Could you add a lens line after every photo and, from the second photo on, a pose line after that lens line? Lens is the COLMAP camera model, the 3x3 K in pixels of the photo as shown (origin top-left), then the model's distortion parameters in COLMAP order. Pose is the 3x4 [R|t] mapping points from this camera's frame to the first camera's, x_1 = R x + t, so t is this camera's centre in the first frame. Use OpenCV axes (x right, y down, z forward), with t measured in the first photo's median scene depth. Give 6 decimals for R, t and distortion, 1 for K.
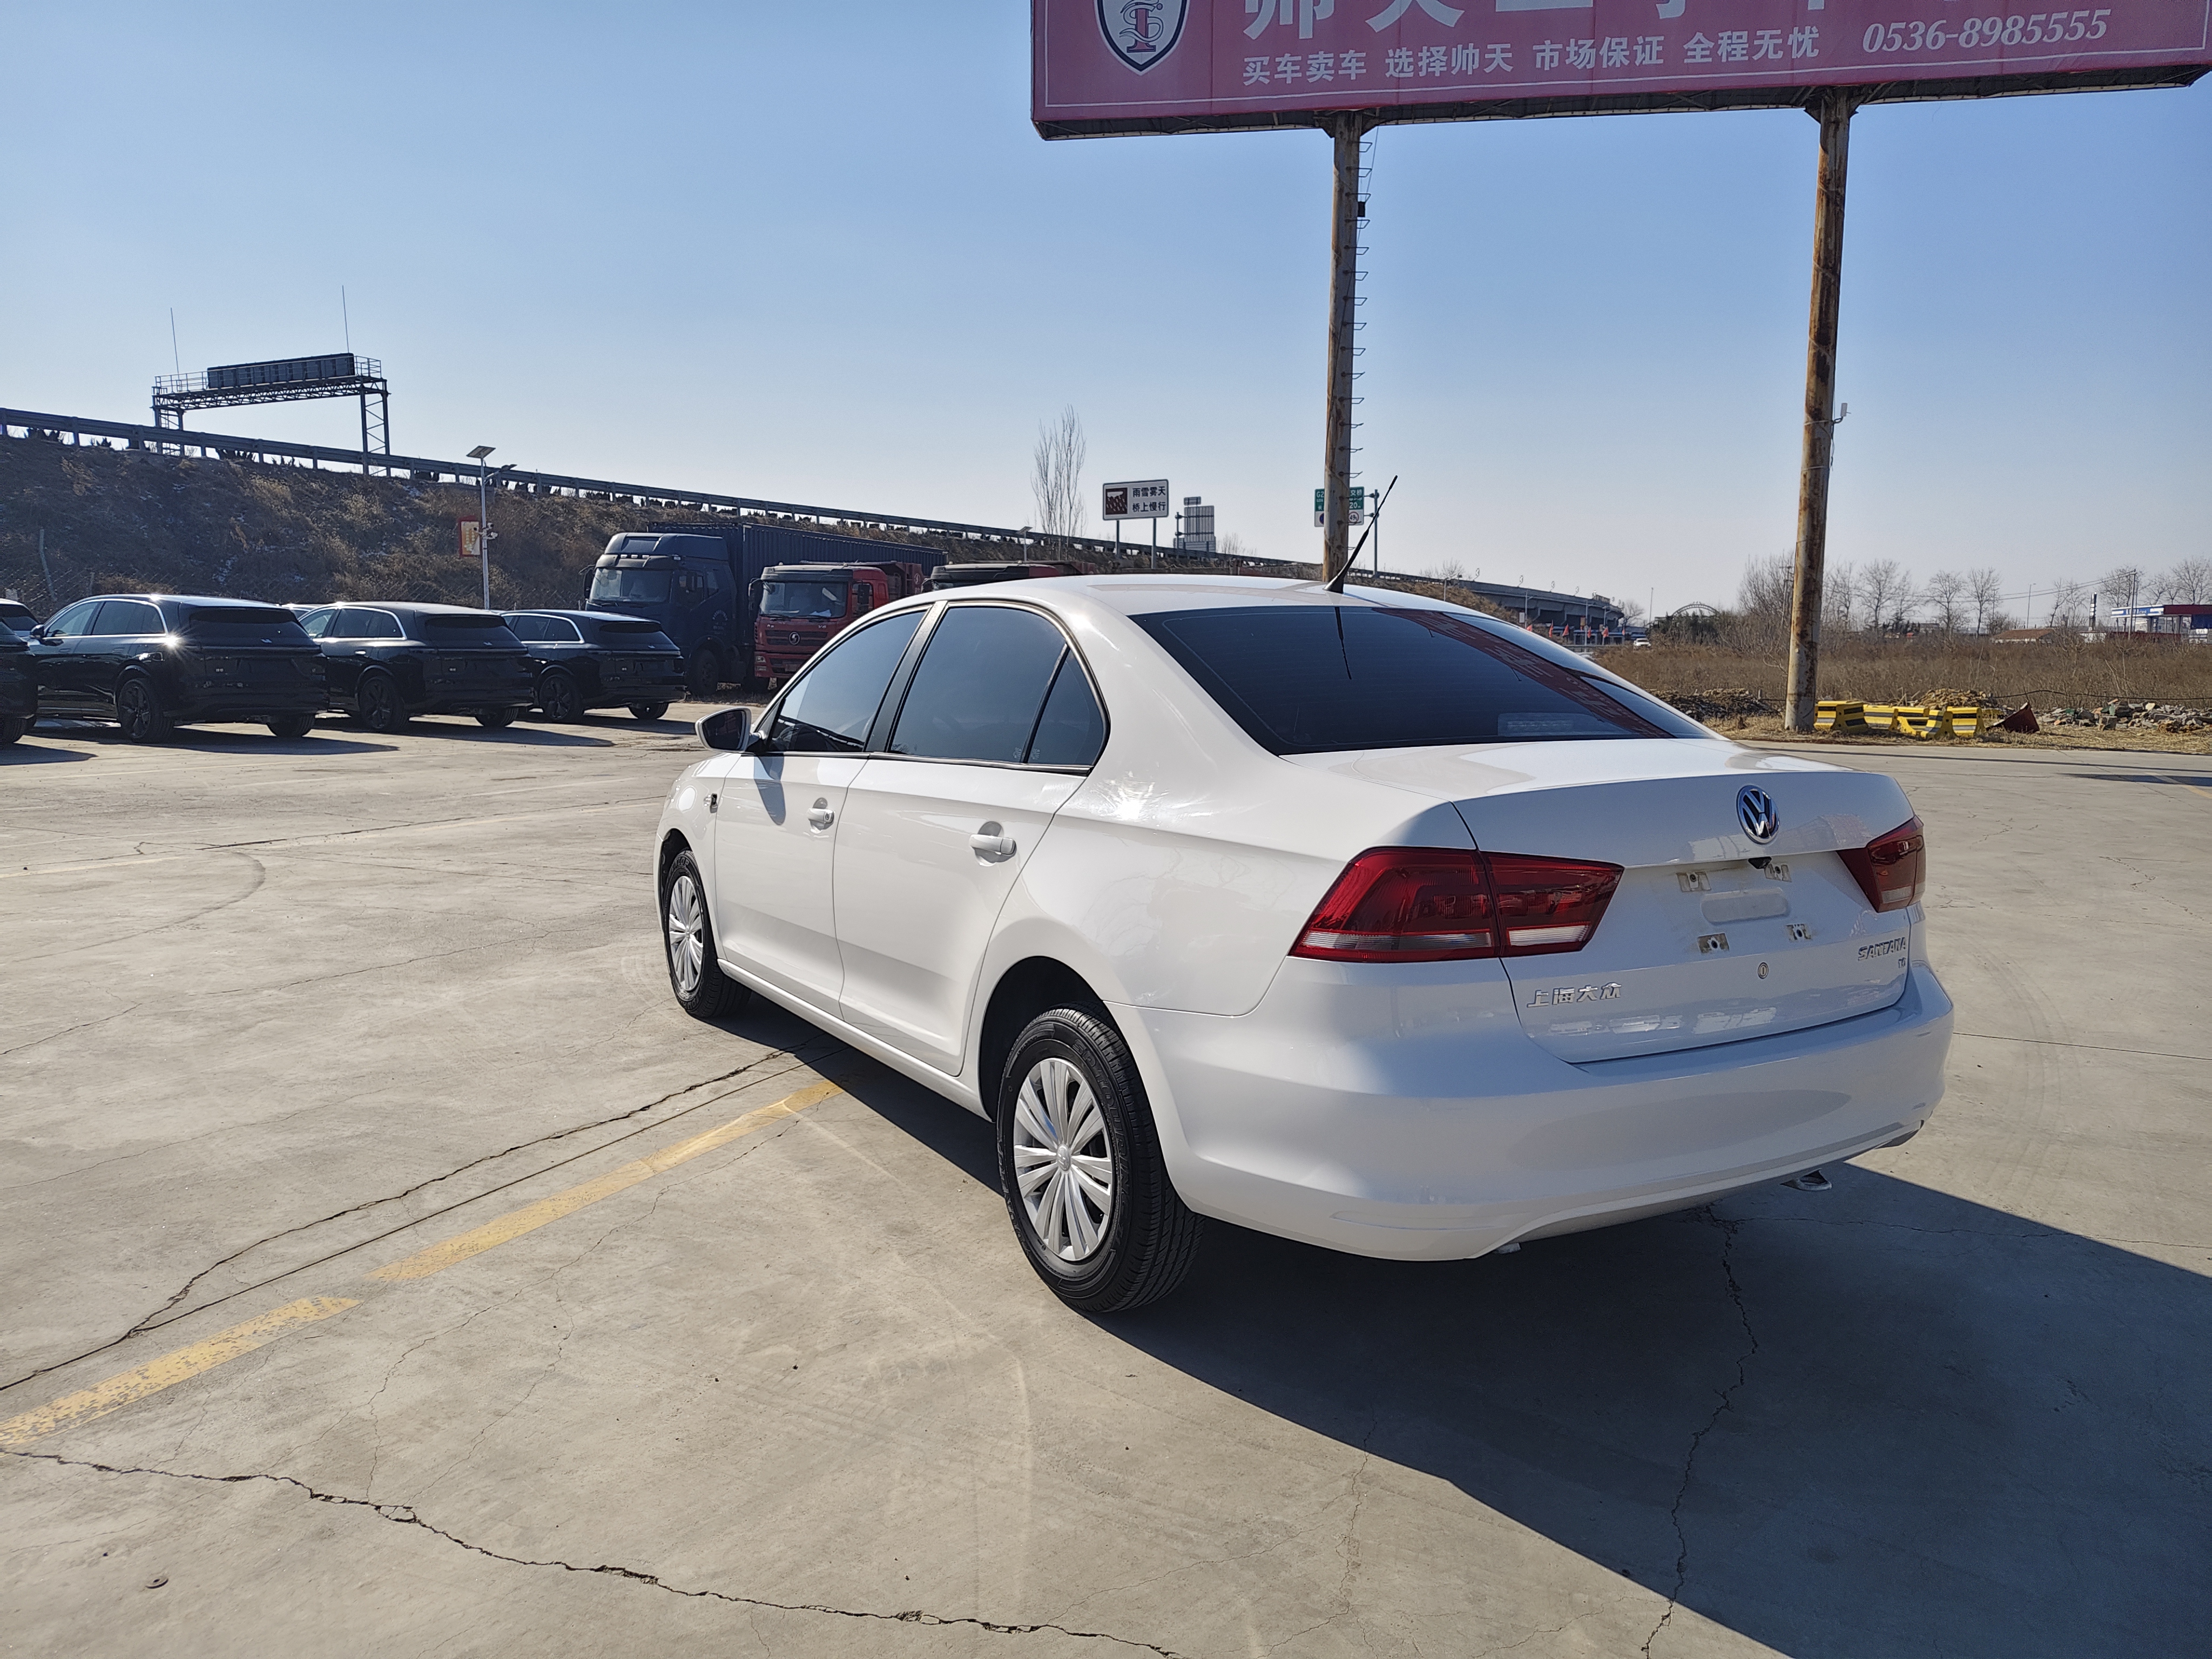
lens RADIAL K [[1580.9, 0, 1118.7], [0, 1580.9, 835.7], [0, 0, 1]] dist [0.001346, 0.005093]
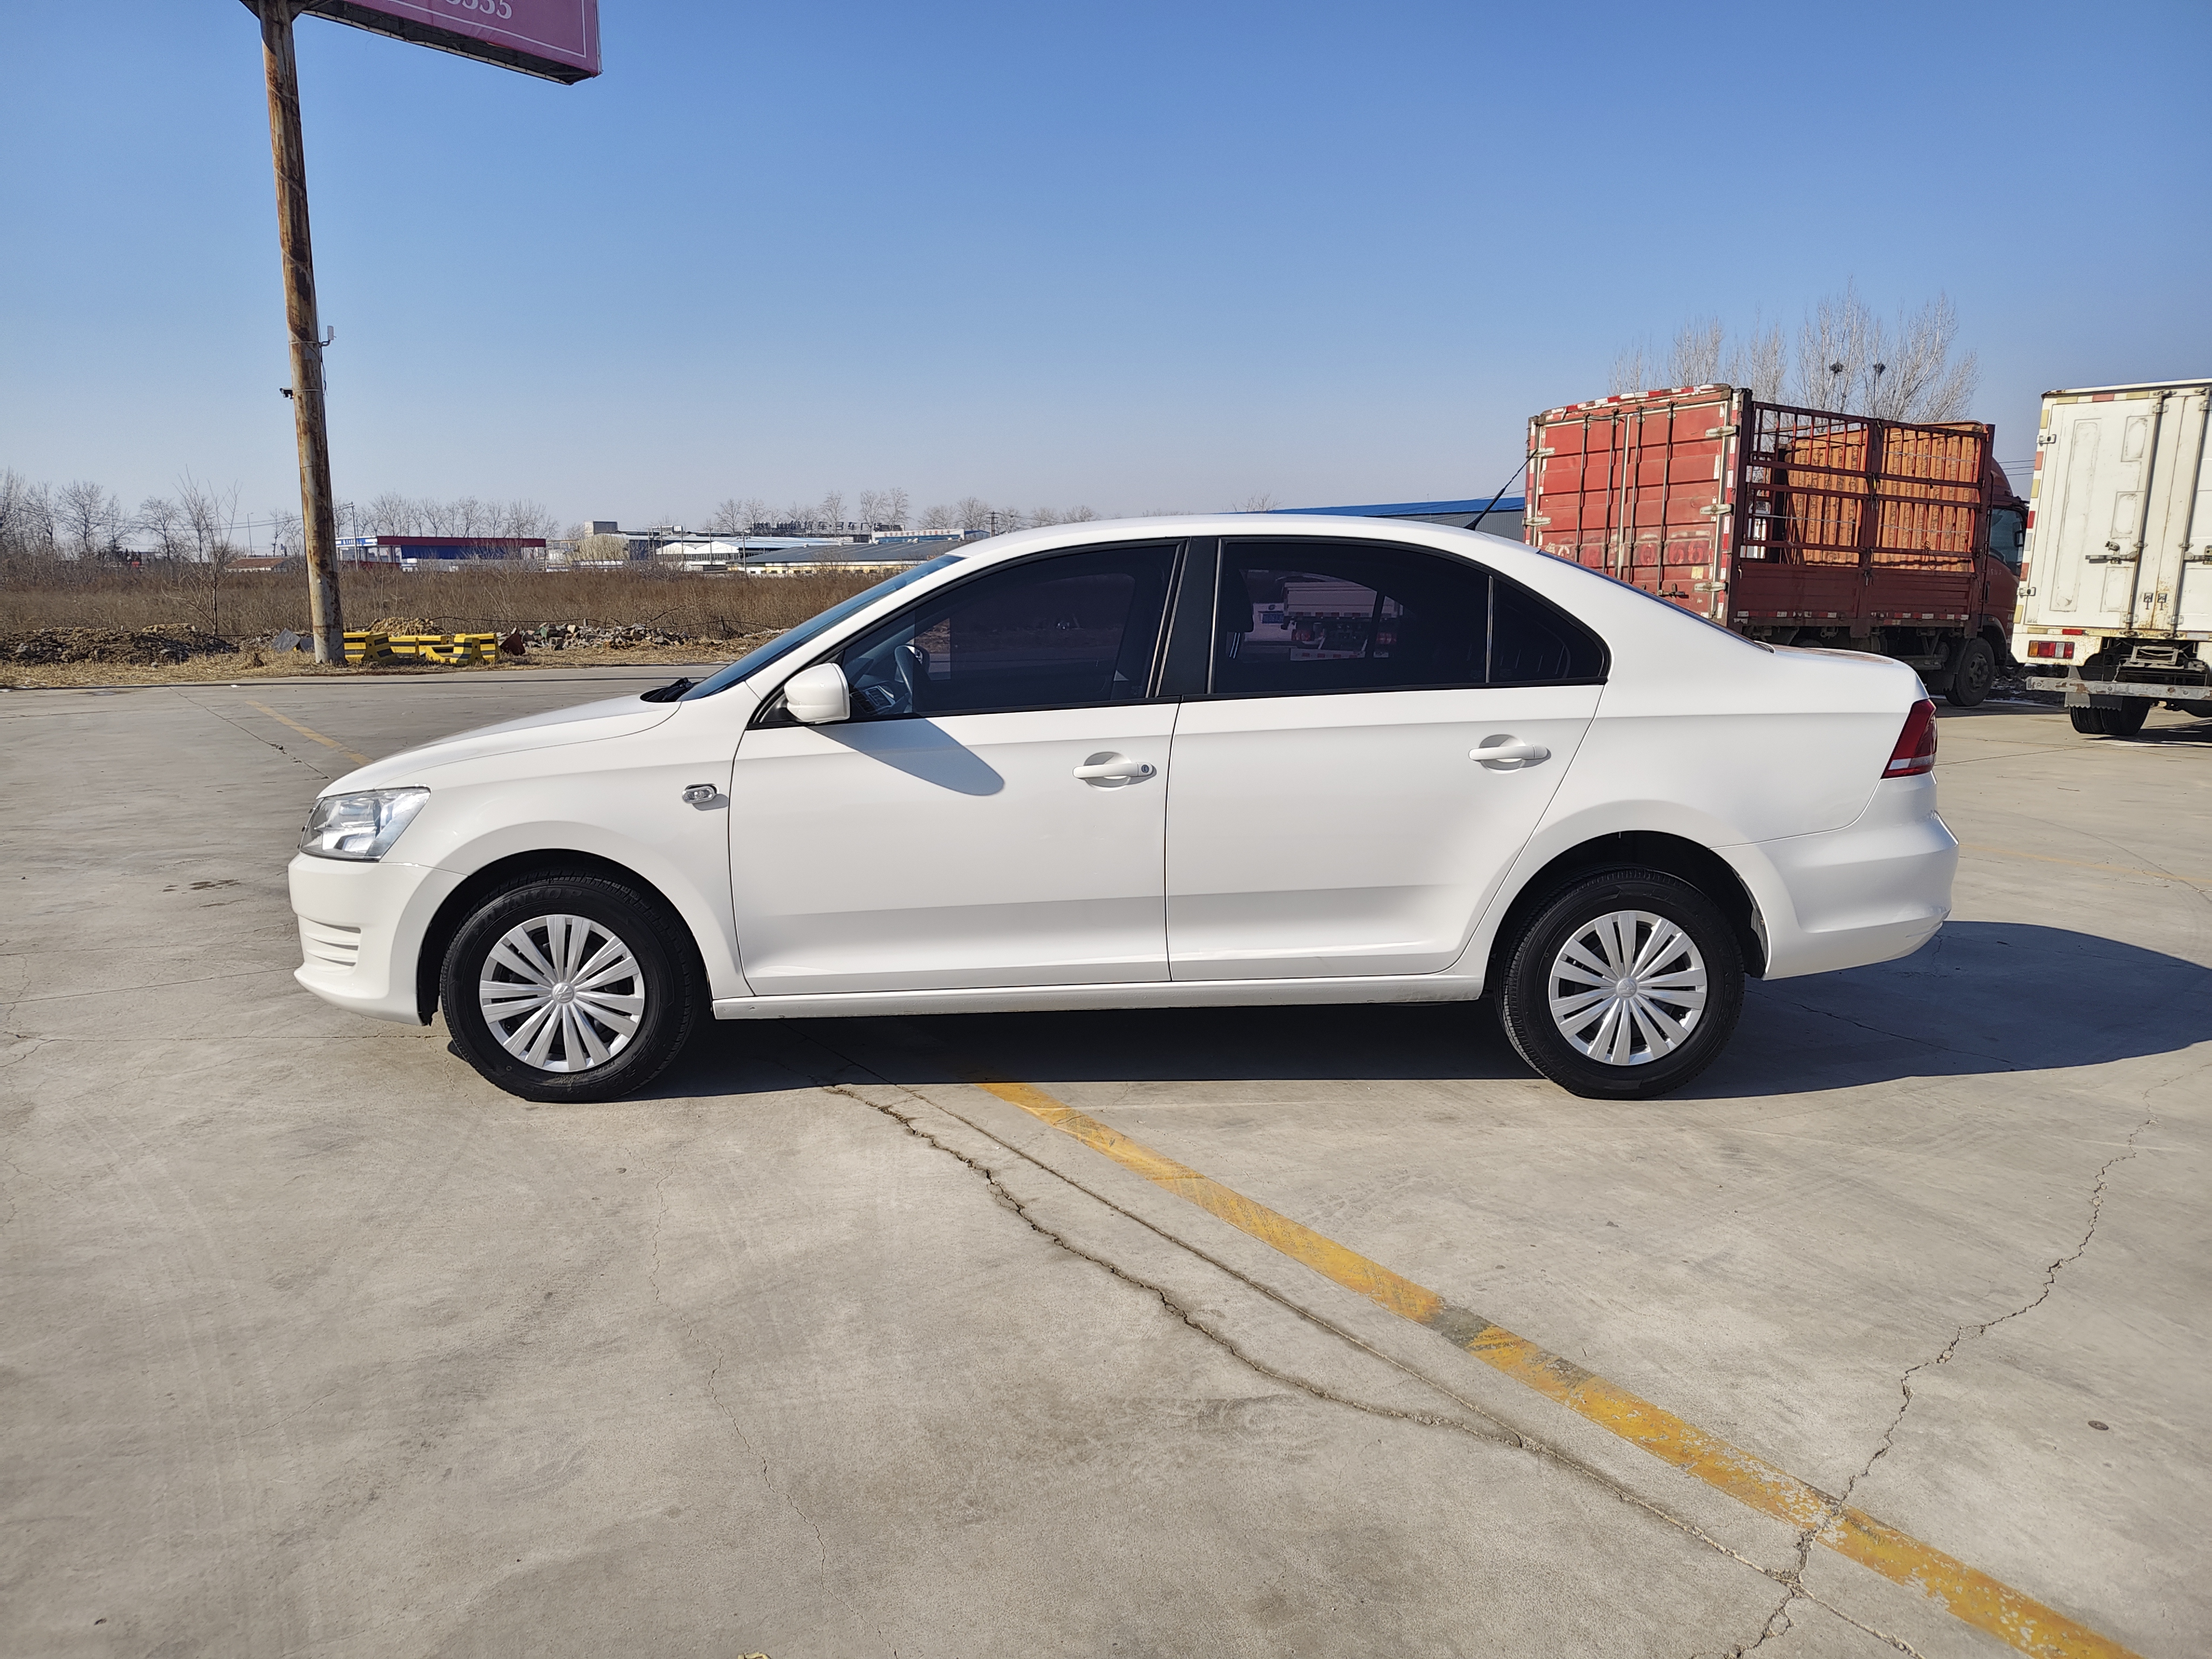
lens RADIAL K [[1580.9, 0, 1118.7], [0, 1580.9, 835.7], [0, 0, 1]] dist [0.001346, 0.005093]
pose [[0.469856, -0.149789, 0.869942, -0.209027], [0.111278, 0.987687, 0.109962, -0.016012], [-0.875701, 0.045139, 0.480739, 0.119062]]
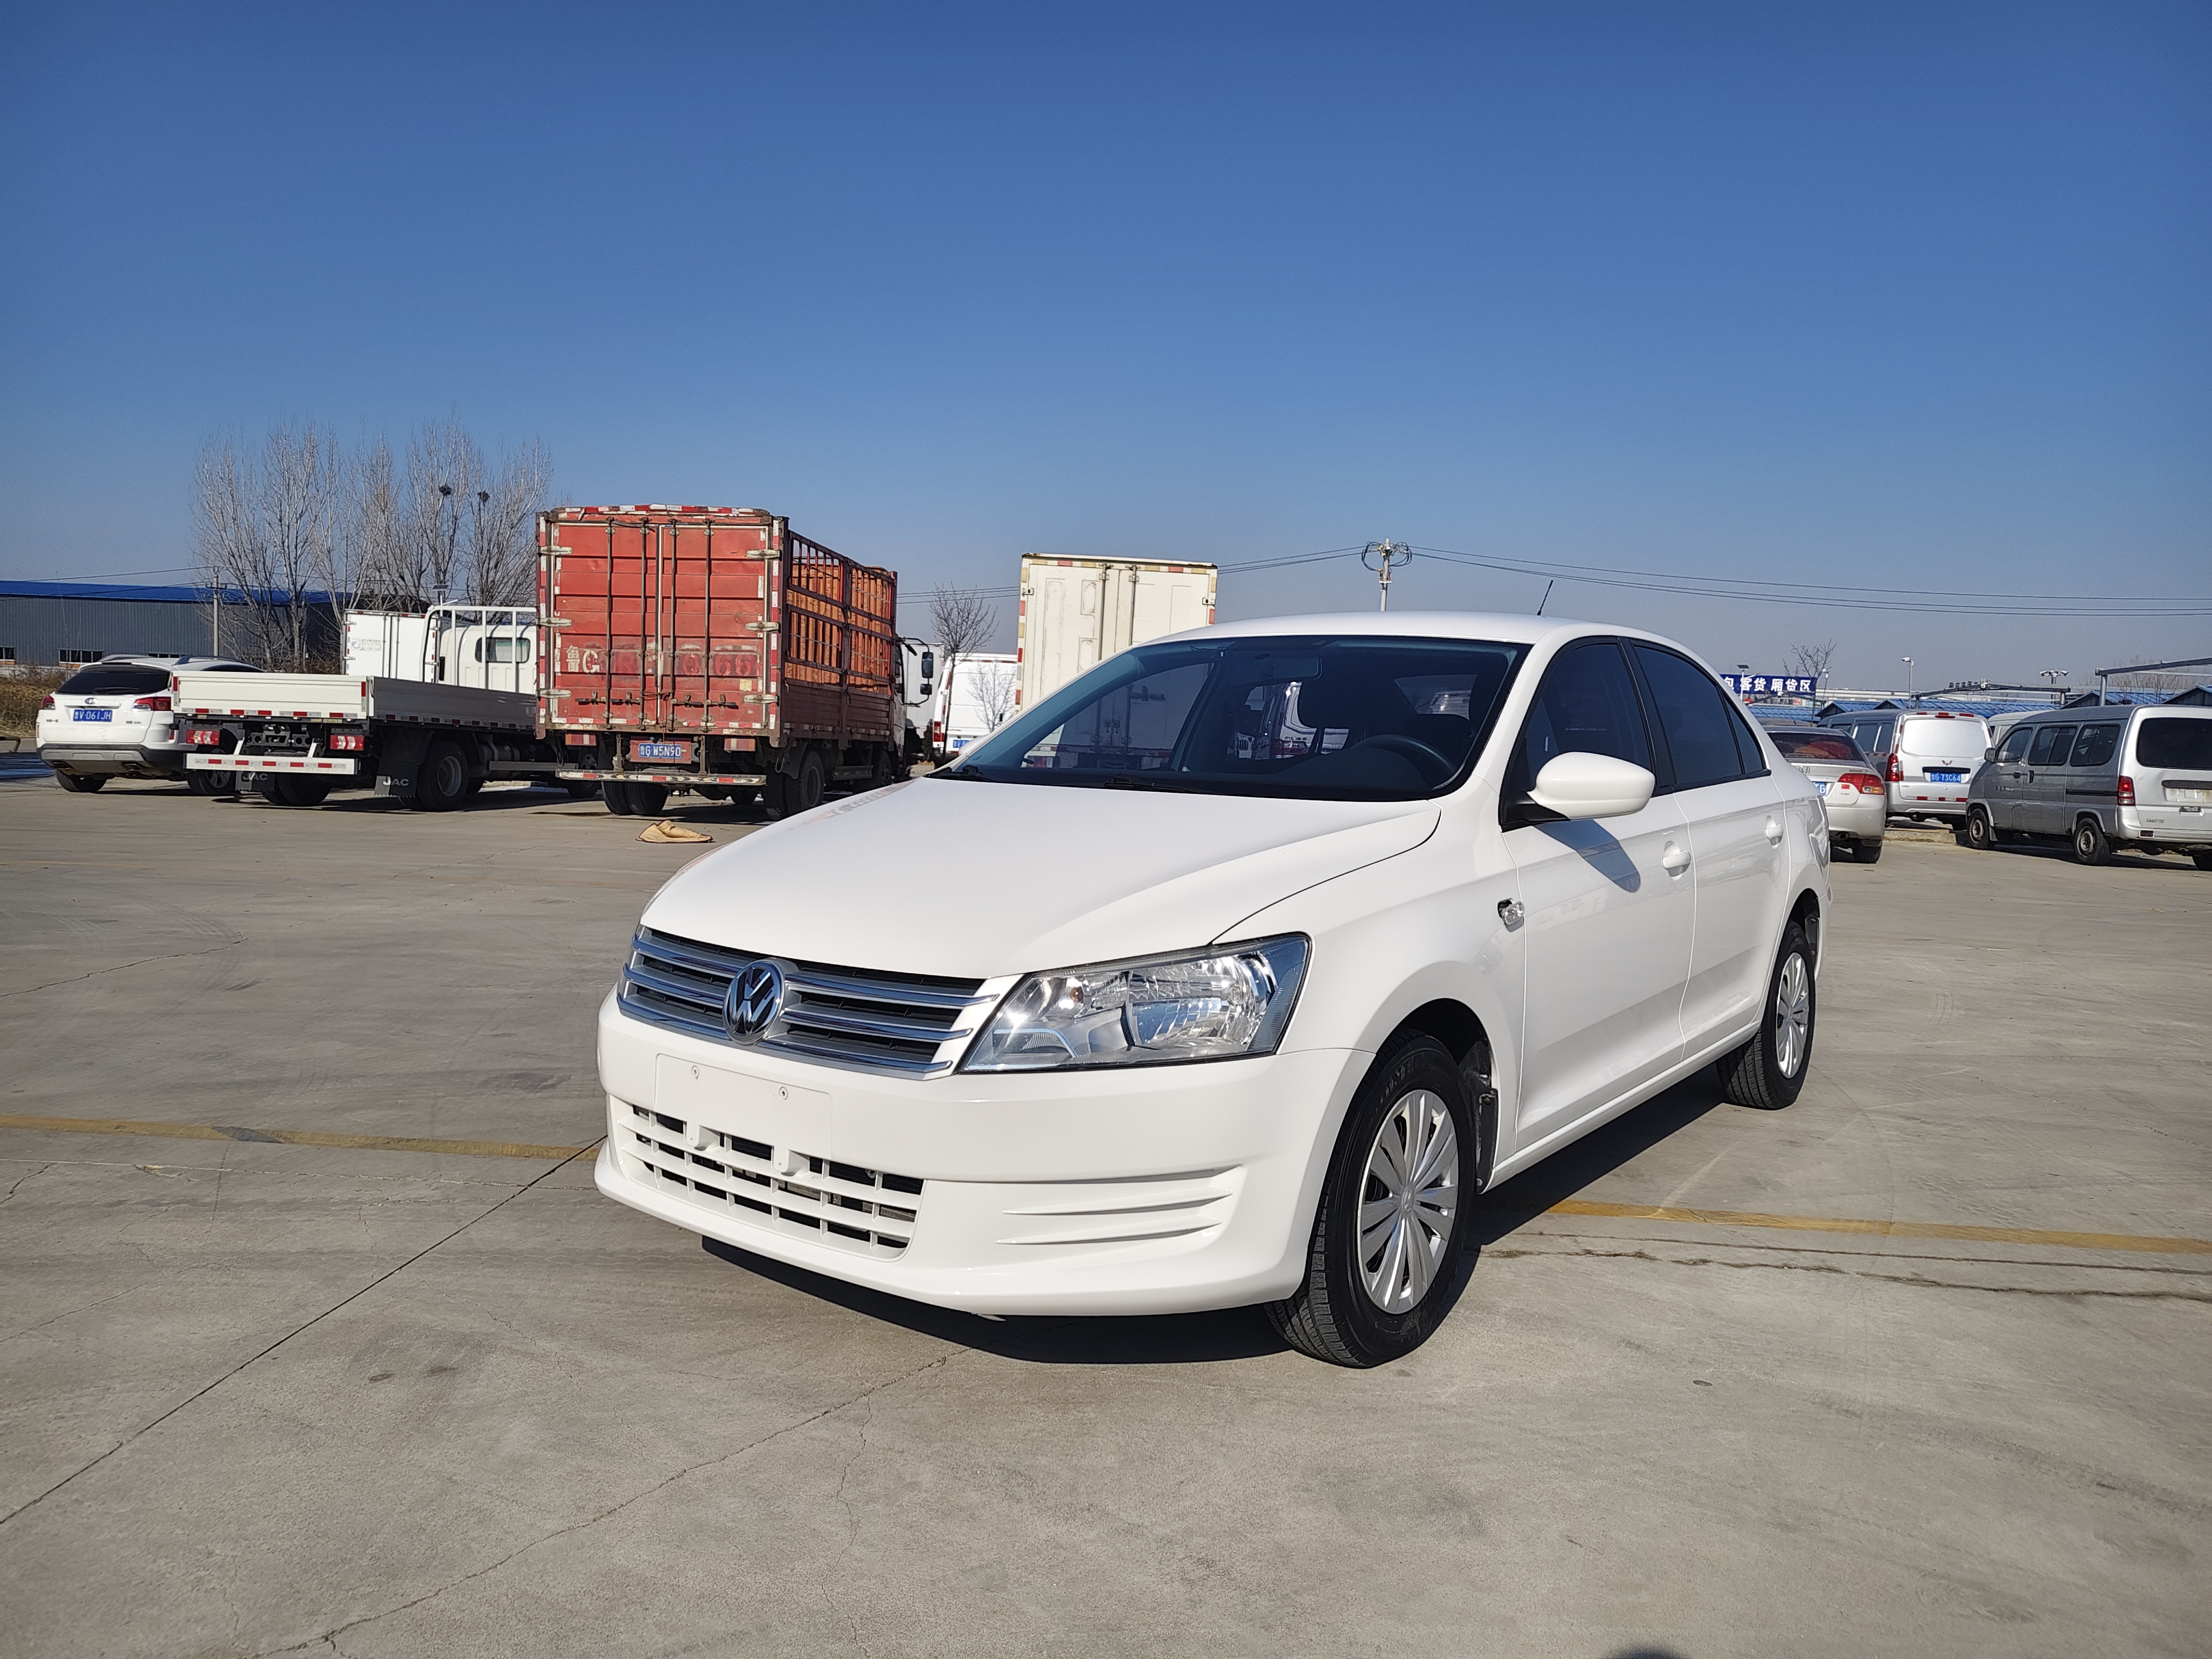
lens RADIAL K [[1547.9, 0, 1082.9], [0, 1547.9, 831.1], [0, 0, 1]] dist [0.071085, -0.099545]
pose [[-0.395895, -0.087094, 0.914157, -0.188985], [0.070932, 0.989618, 0.125002, -0.036056], [-0.915552, 0.114330, -0.385607, 0.352956]]
